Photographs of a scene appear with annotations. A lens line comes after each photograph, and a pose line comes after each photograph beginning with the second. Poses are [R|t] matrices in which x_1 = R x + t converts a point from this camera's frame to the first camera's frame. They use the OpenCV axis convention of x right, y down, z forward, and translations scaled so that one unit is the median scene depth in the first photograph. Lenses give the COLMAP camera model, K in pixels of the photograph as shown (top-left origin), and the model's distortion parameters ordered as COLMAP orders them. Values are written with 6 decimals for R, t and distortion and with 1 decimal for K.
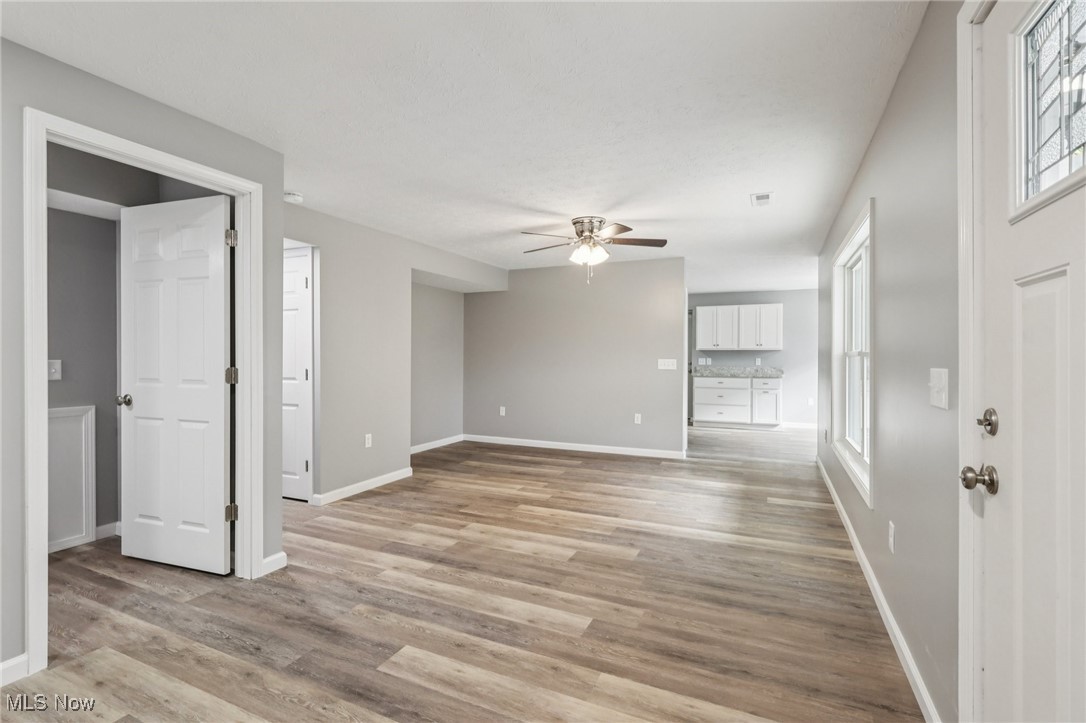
lens RADIAL K [[500.0, 0, 548.2], [0, 500.0, 355.0], [0, 0, 1]] dist [-0.004170, -0.000075]
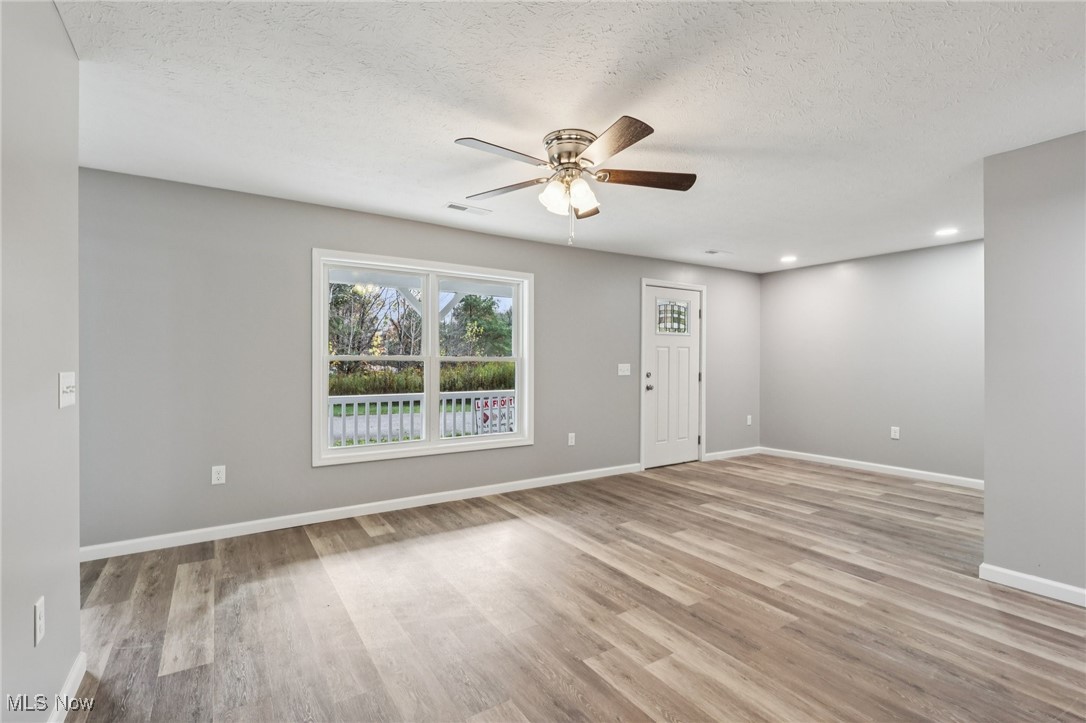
lens RADIAL K [[500.0, 0, 541.8], [0, 500.0, 360.1], [0, 0, 1]] dist [-0.004170, -0.000075]
pose [[-0.840812, -0.005022, 0.541305, -0.305479], [-0.005670, 0.999984, 0.000471, 0.001496], [-0.541298, -0.002673, -0.840826, 2.113993]]
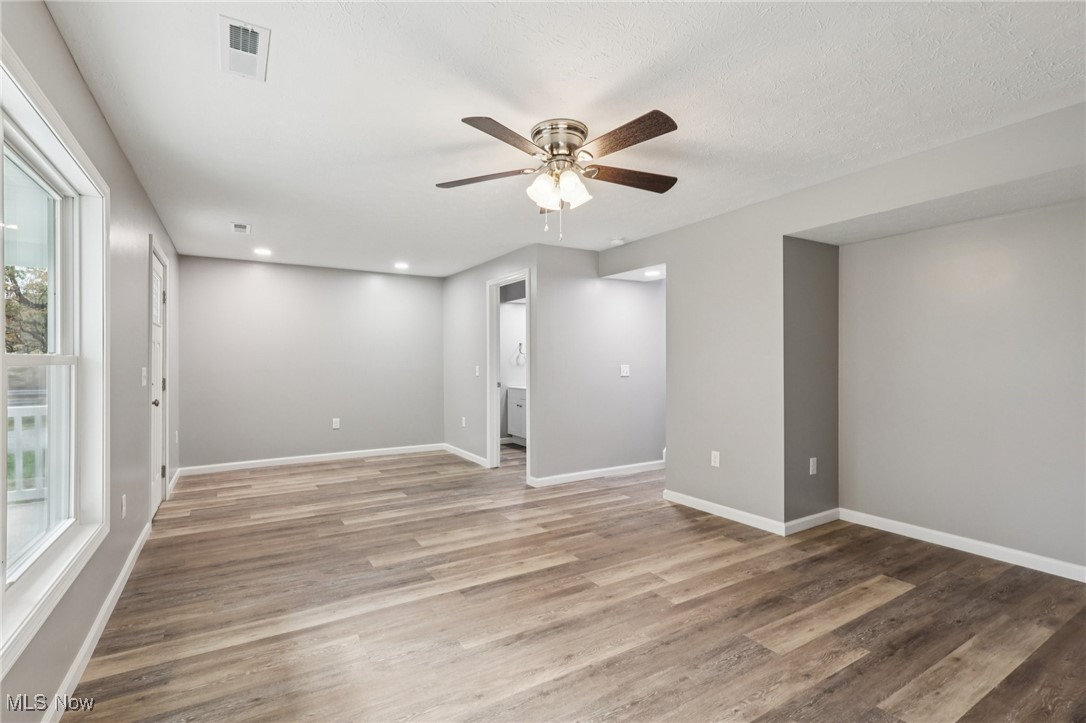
lens RADIAL K [[500.0, 0, 535.7], [0, 500.0, 362.2], [0, 0, 1]] dist [-0.004170, -0.000075]
pose [[-0.565532, -0.002530, -0.824723, 0.801062], [-0.001202, 0.999997, -0.002244, 0.003161], [0.824726, -0.000277, -0.565533, 1.806322]]
